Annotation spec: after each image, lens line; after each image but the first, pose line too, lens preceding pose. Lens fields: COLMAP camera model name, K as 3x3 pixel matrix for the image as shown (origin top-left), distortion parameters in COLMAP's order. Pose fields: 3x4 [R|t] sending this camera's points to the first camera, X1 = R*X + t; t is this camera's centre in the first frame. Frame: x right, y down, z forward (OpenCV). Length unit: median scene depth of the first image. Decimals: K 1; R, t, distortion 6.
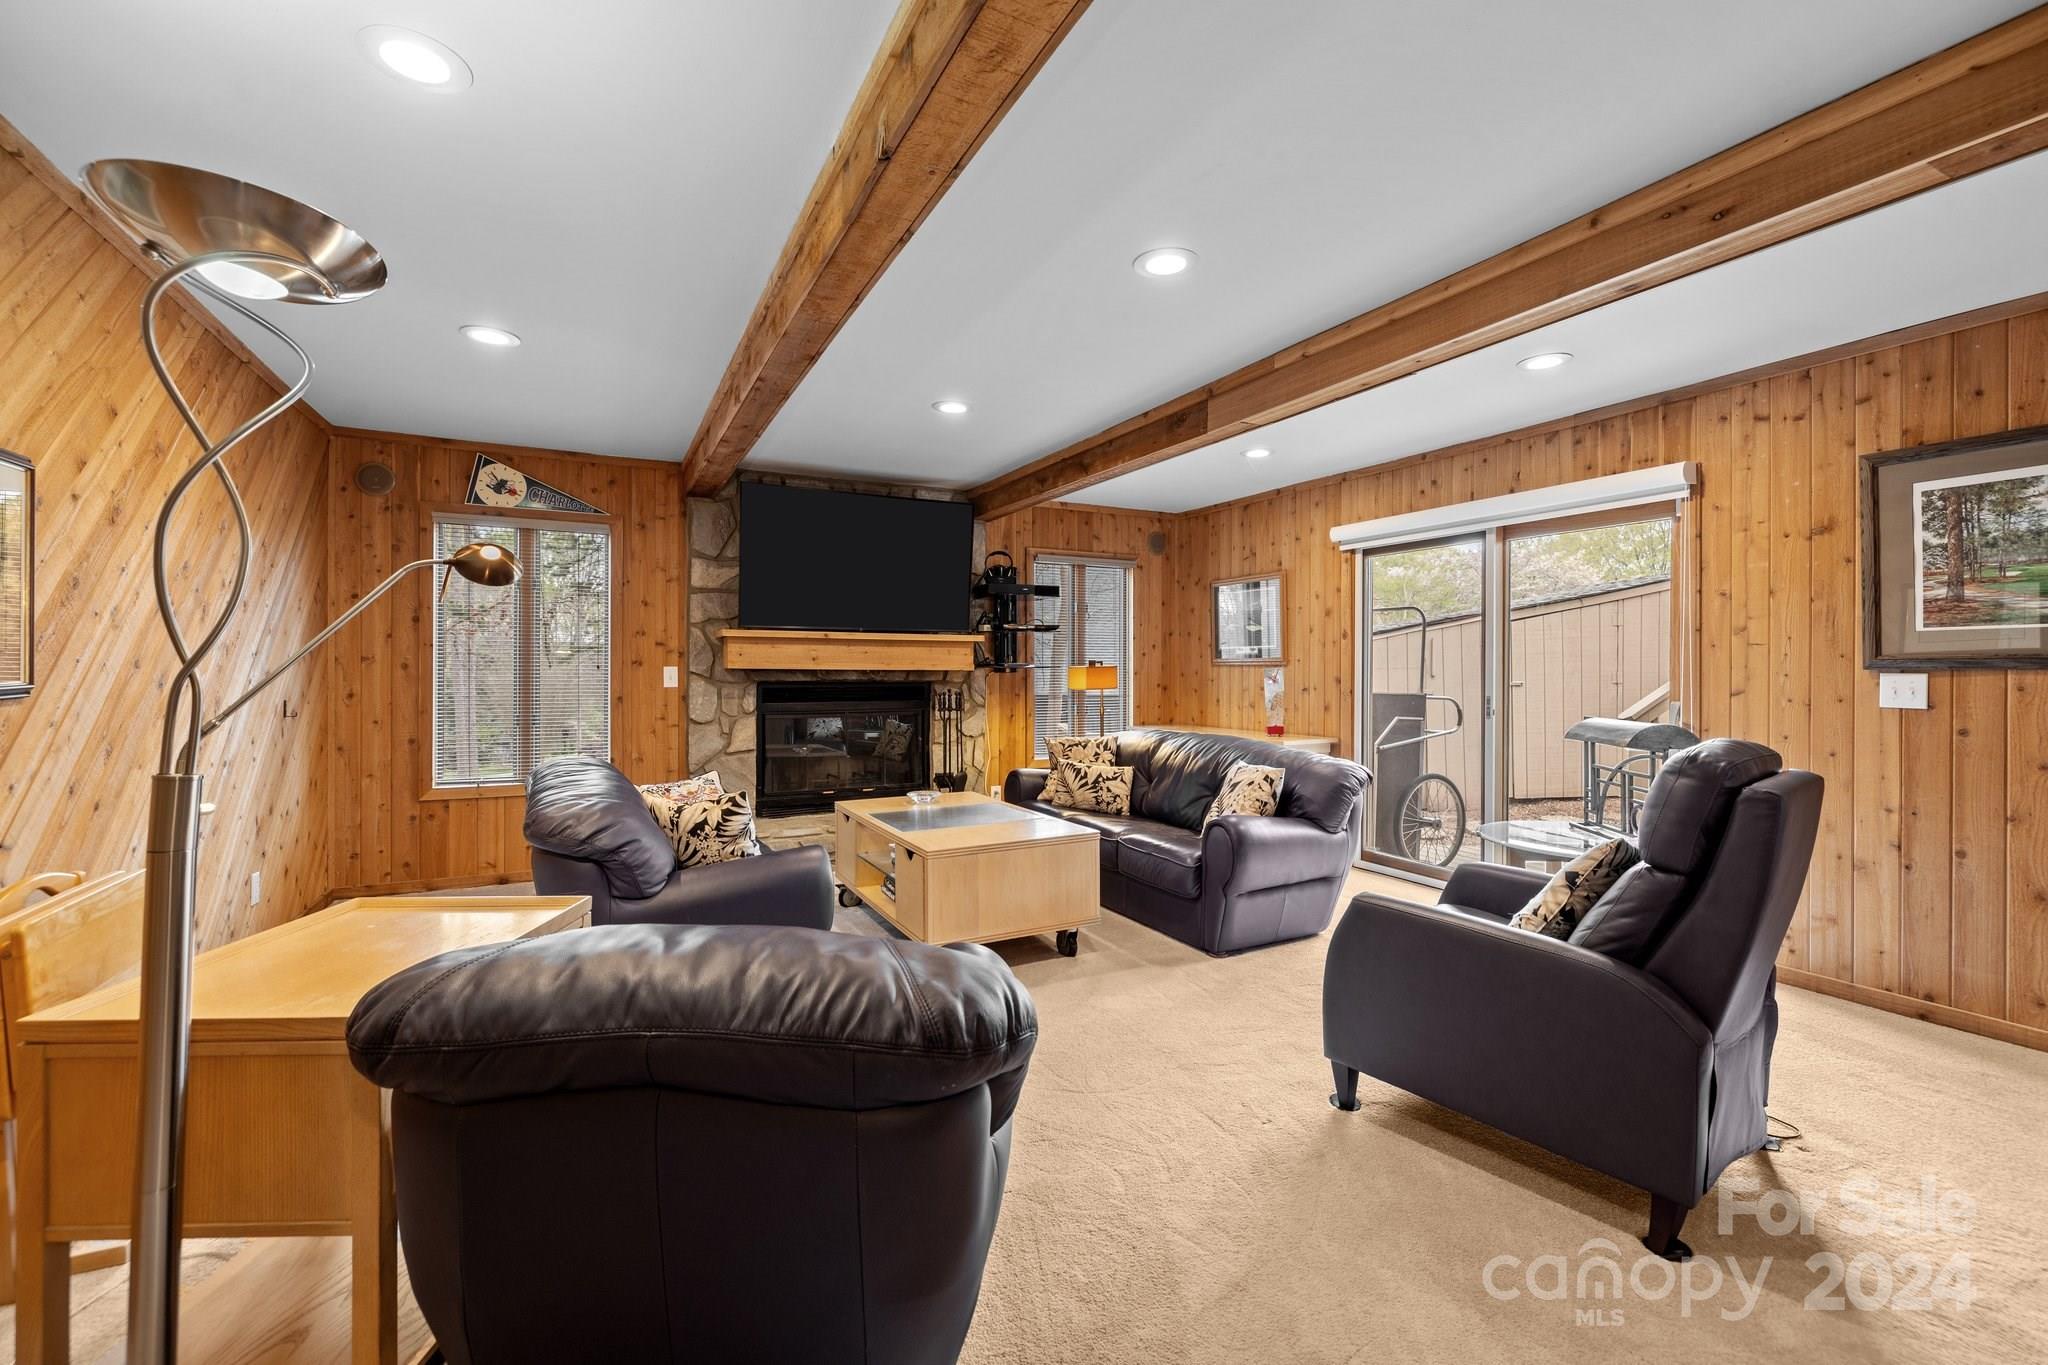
lens RADIAL K [[850.5, 0, 985.6], [0, 850.5, 666.8], [0, 0, 1]] dist [-0.001333, -0.000197]
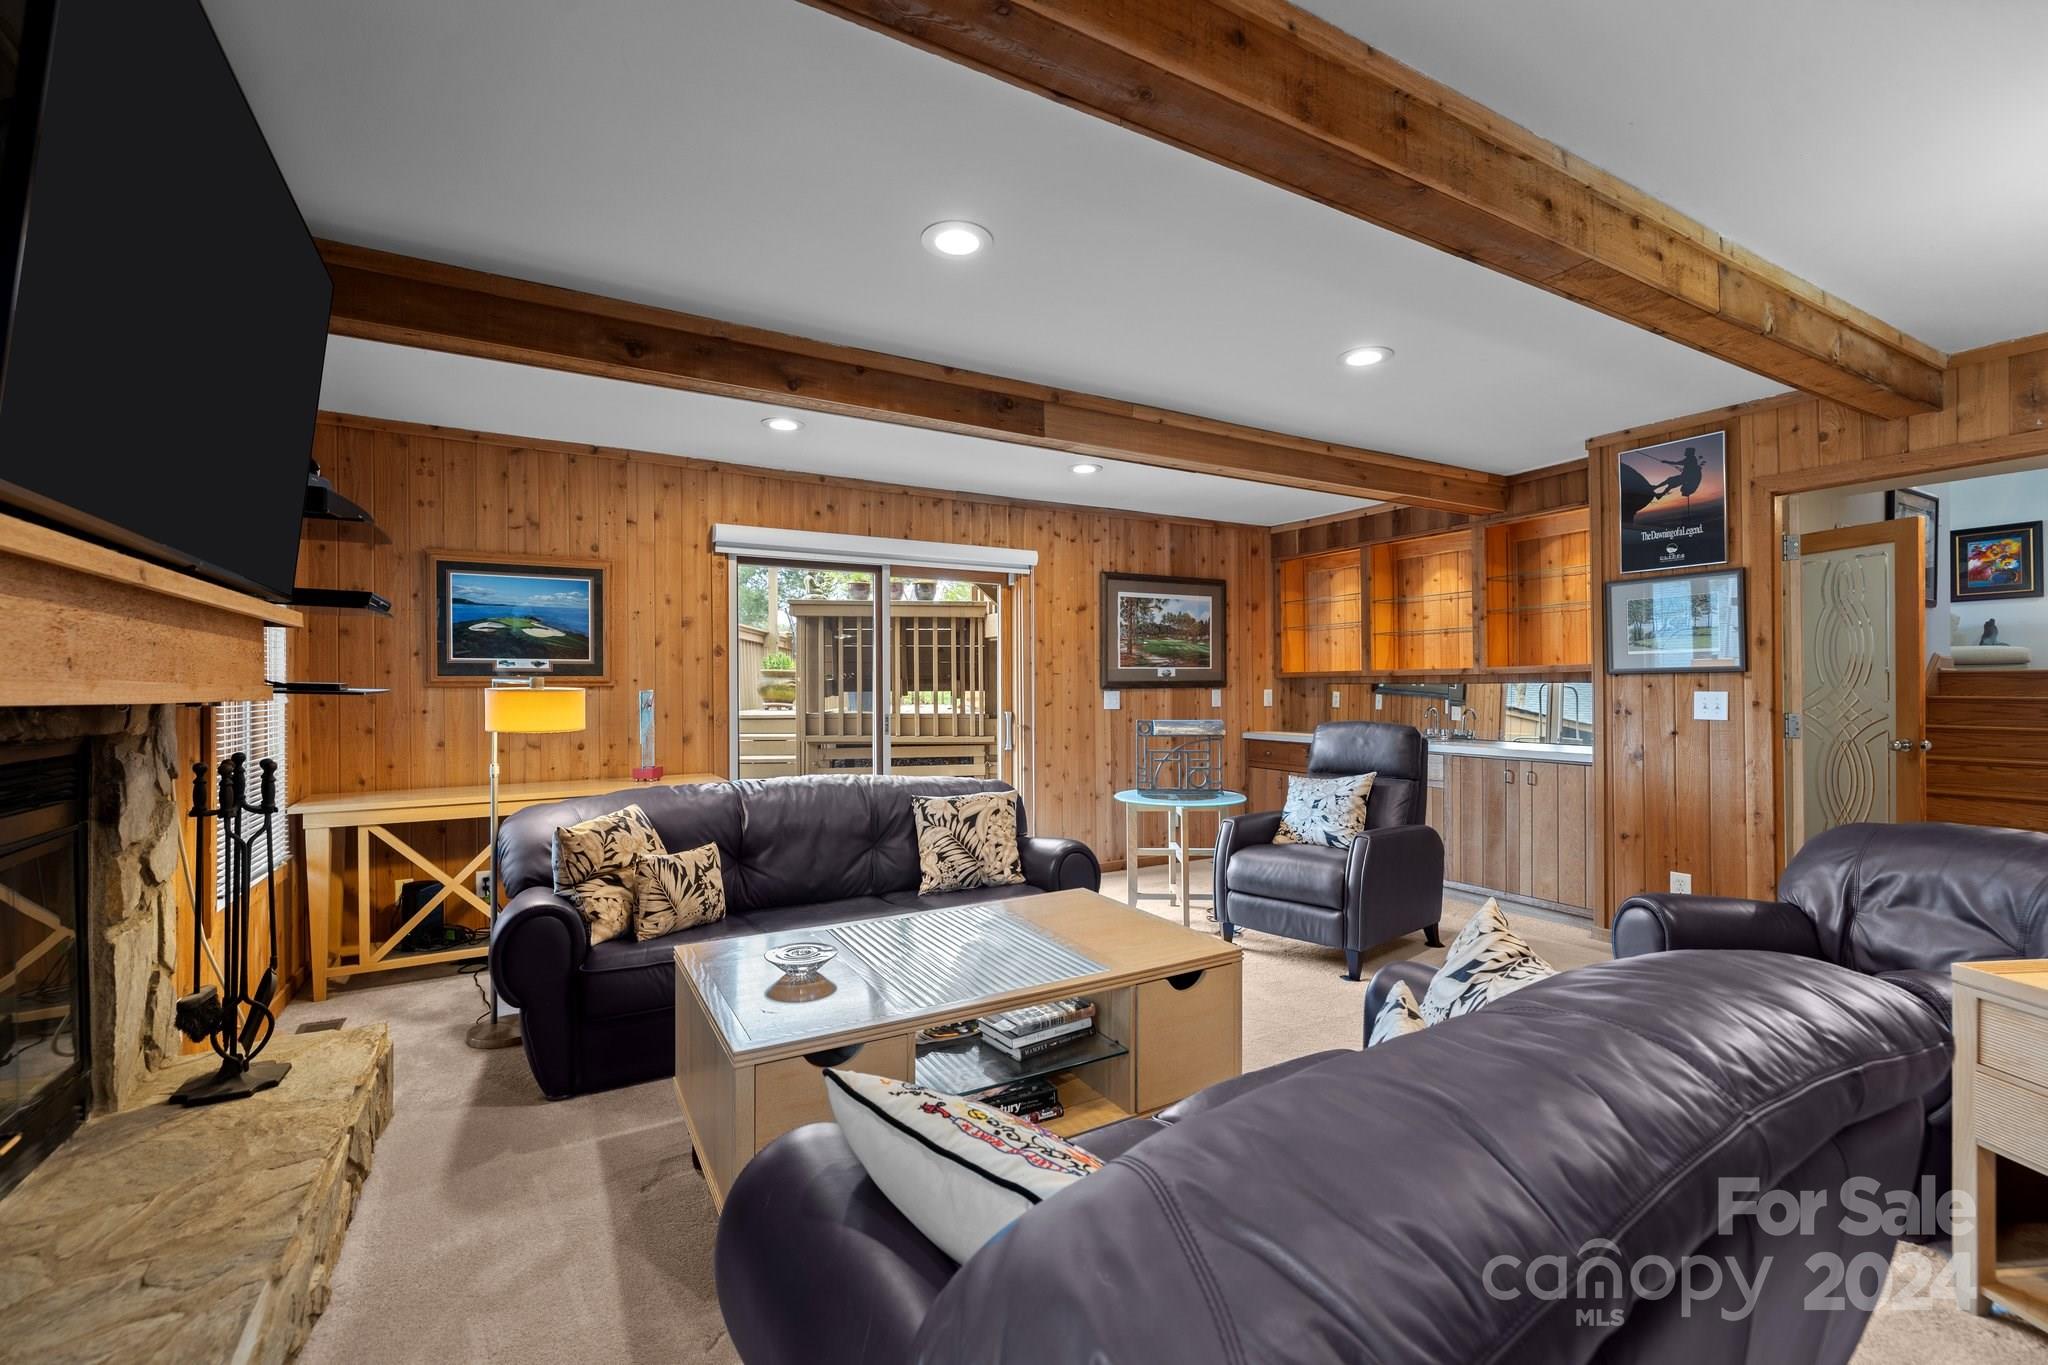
lens RADIAL K [[878.6, 0, 1022.2], [0, 878.6, 677.0], [0, 0, 1]] dist [-0.000455, -0.000156]
pose [[-0.074748, 0.011668, 0.997134, -0.850995], [0.002147, 0.999931, -0.011540, -0.000853], [-0.997200, 0.001278, -0.074768, 1.341160]]
